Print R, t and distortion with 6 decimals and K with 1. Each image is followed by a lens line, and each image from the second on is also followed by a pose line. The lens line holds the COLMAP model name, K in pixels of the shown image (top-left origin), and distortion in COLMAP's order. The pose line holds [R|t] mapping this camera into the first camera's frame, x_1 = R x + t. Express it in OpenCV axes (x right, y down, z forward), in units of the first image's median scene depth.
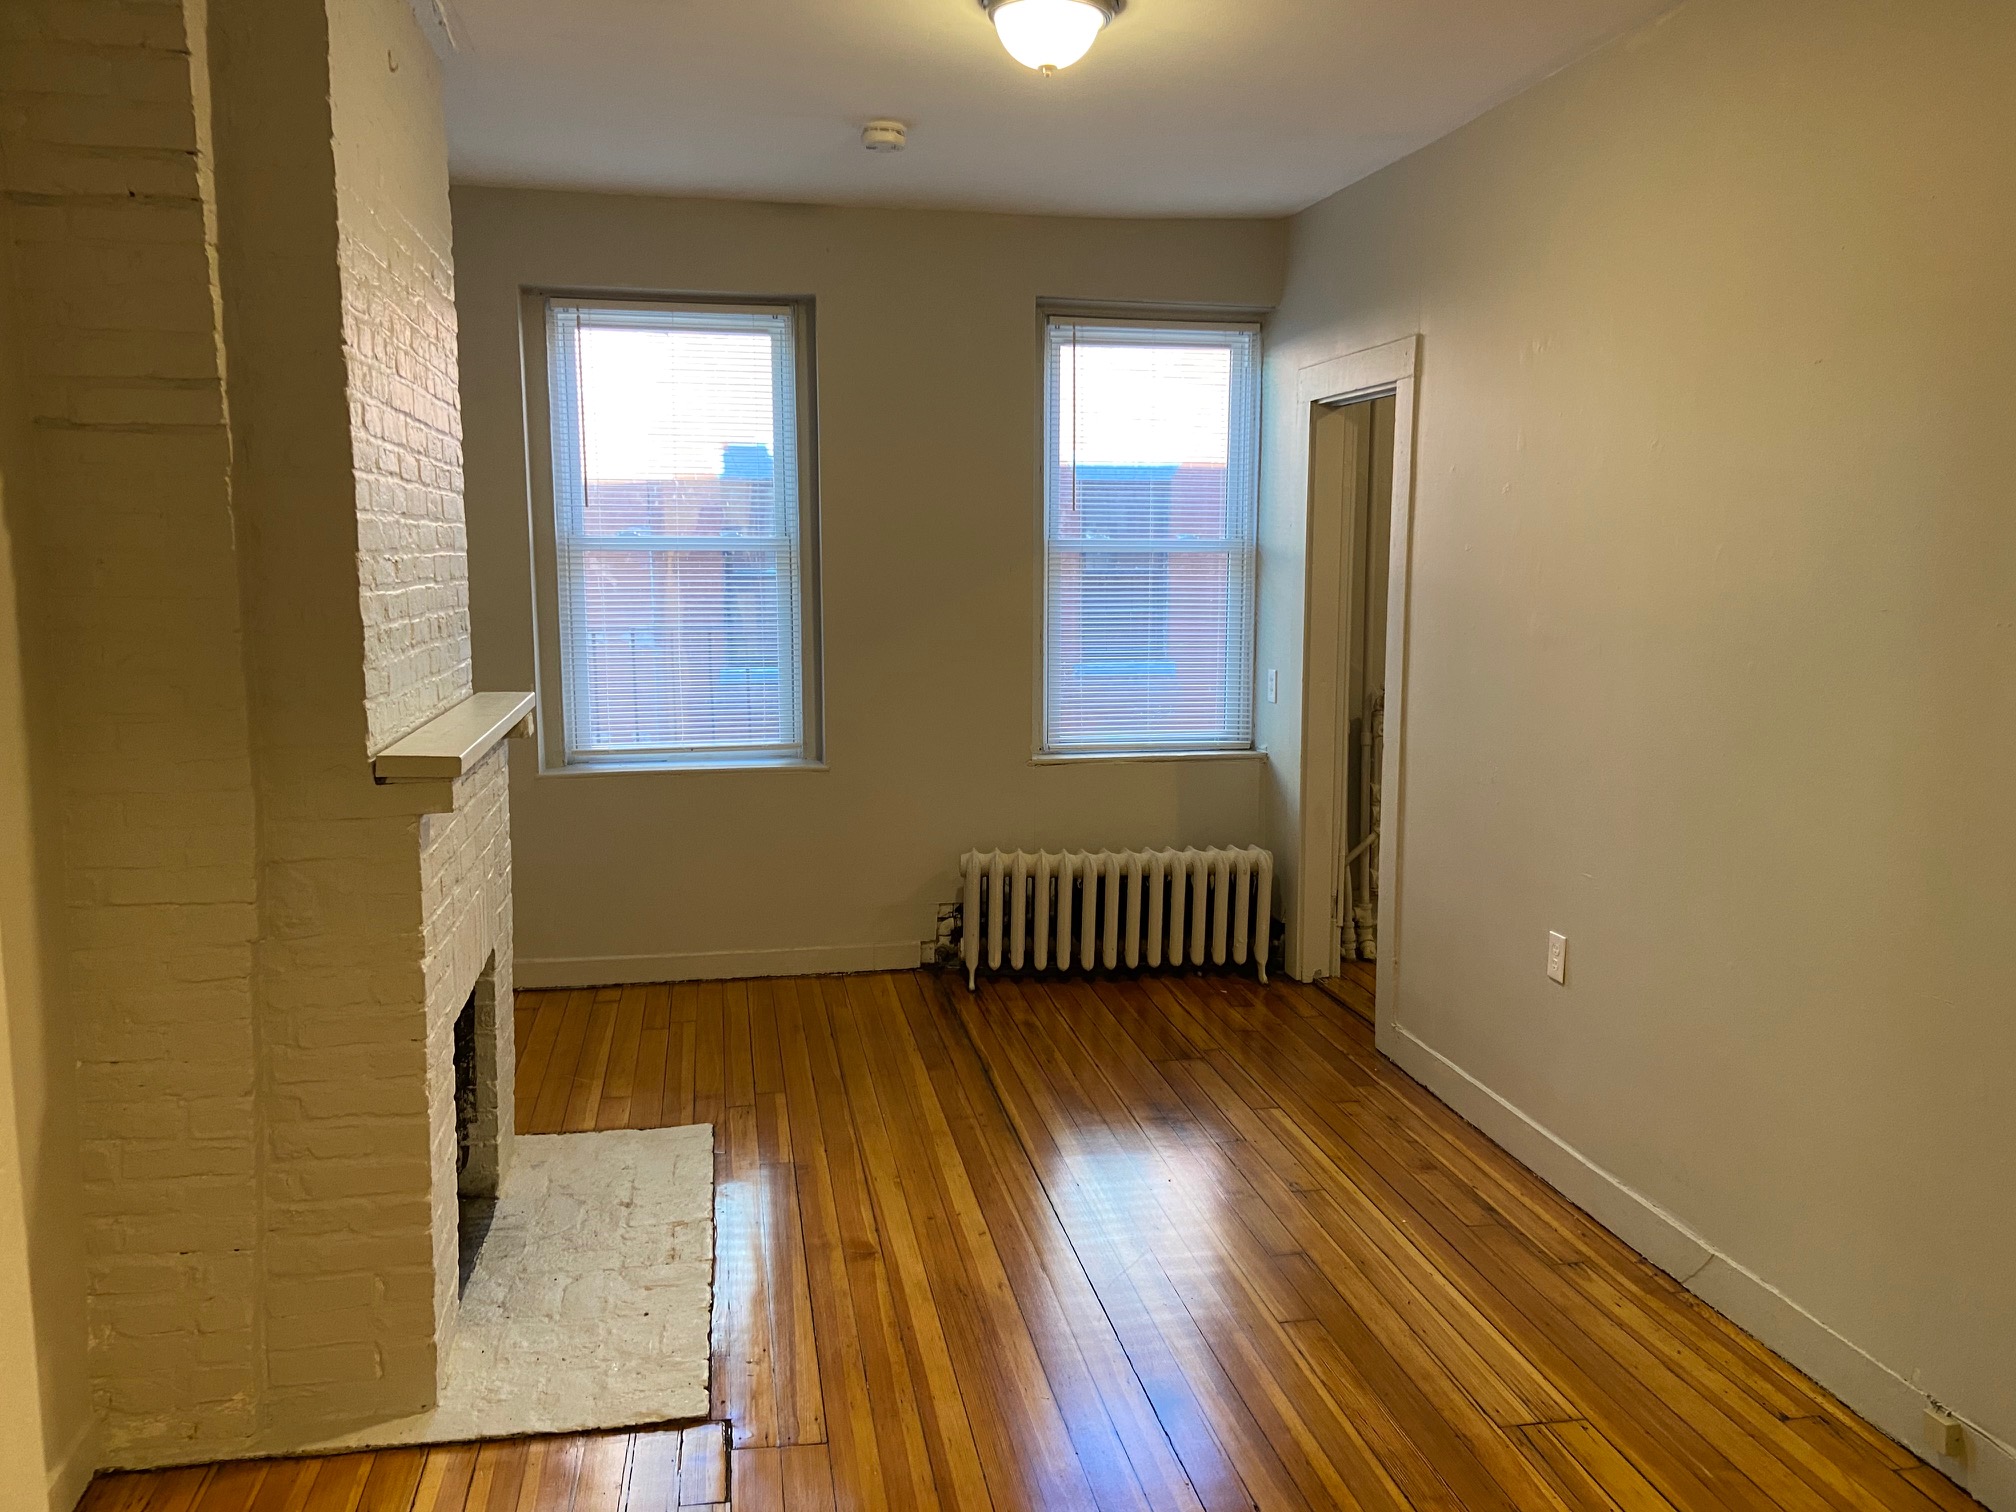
lens RADIAL K [[1515.2, 0, 1011.4], [0, 1515.2, 748.0], [0, 0, 1]] dist [0.129929, -0.158768]
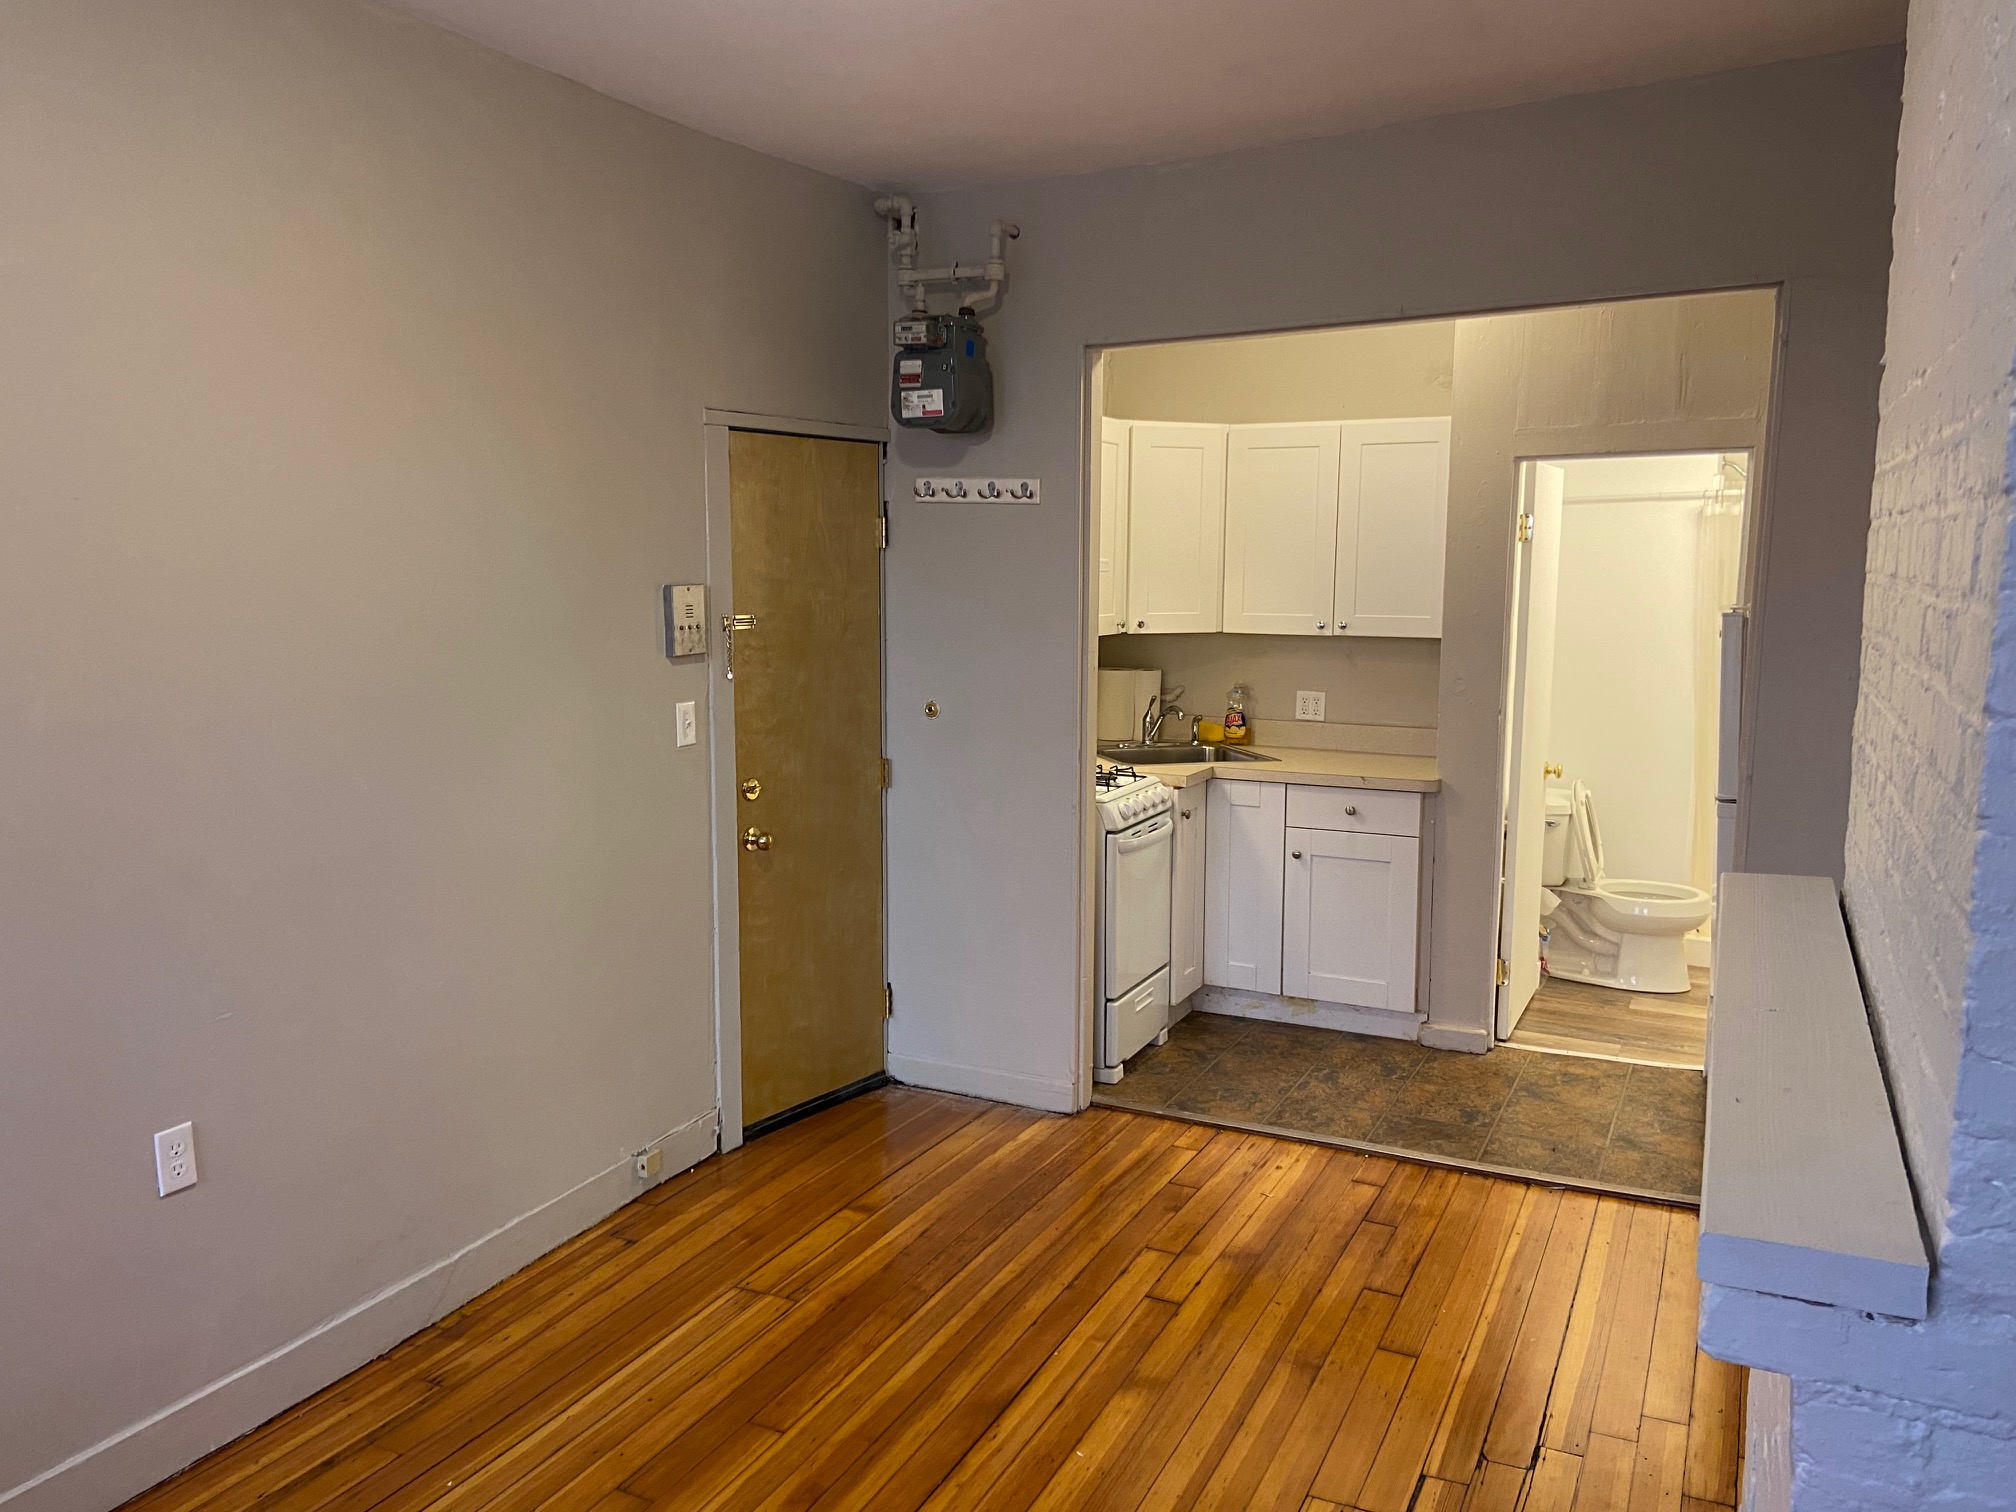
lens RADIAL K [[1515.2, 0, 1011.4], [0, 1515.2, 748.0], [0, 0, 1]] dist [0.129929, -0.158768]
pose [[-0.797974, -0.084333, 0.596763, -0.309943], [0.073534, 0.969141, 0.235284, -0.159303], [-0.598190, 0.231632, -0.767148, 1.048615]]
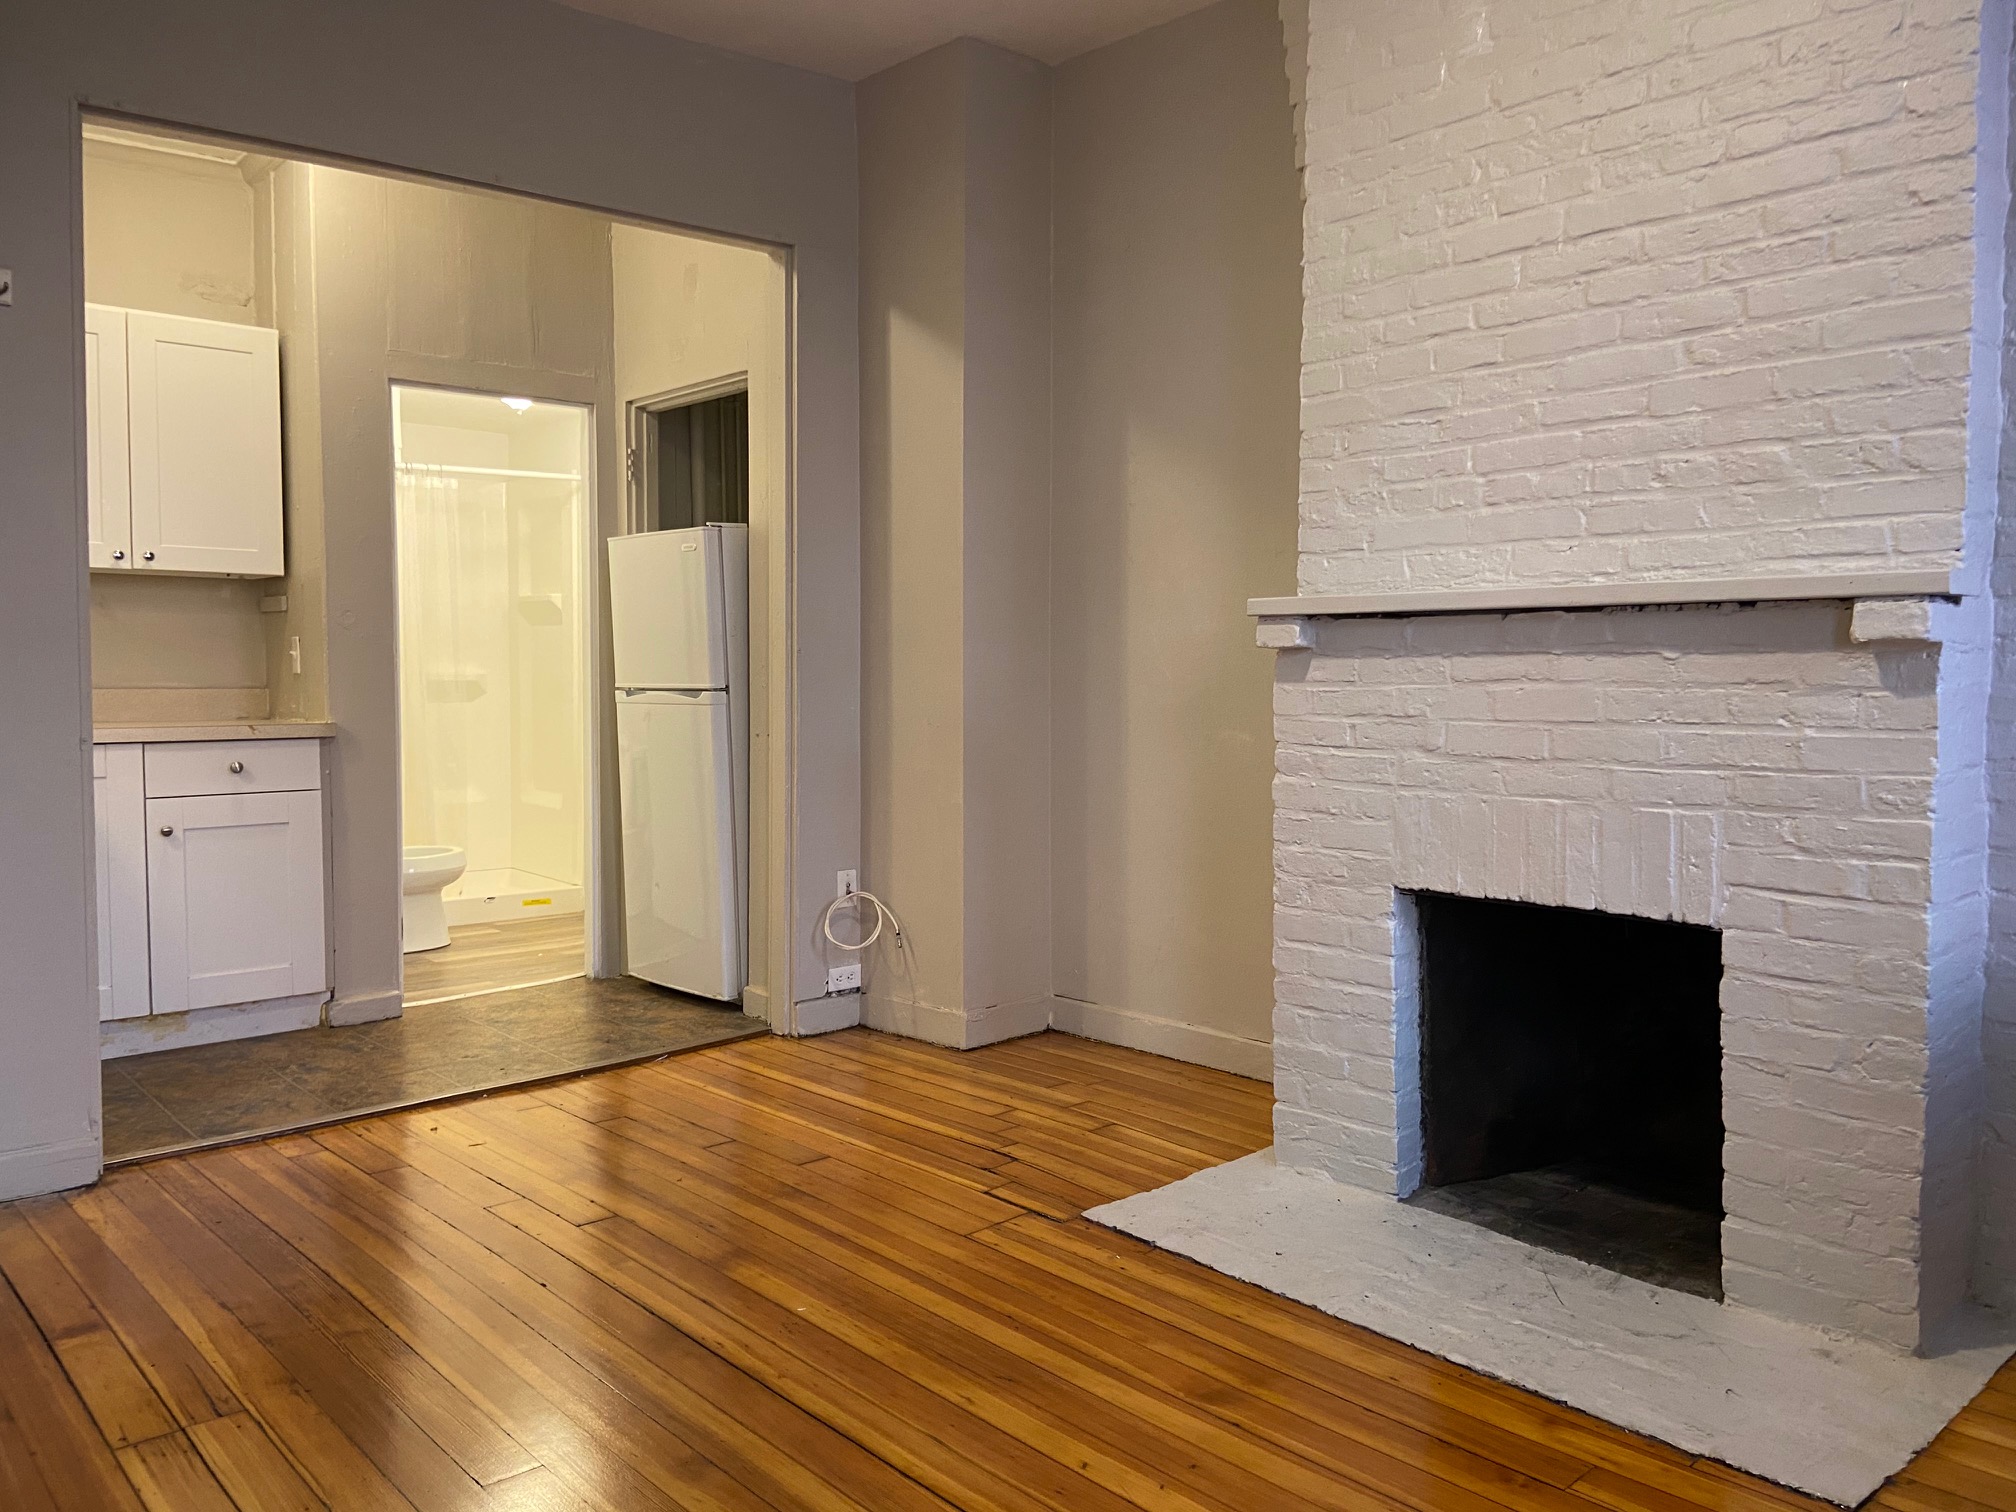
lens RADIAL K [[1515.2, 0, 1011.4], [0, 1515.2, 748.0], [0, 0, 1]] dist [0.129929, -0.158768]
pose [[-0.861493, 0.020314, -0.507362, 0.226338], [-0.070701, 0.984667, 0.159473, -0.031502], [0.502823, 0.173256, -0.846848, 1.096946]]
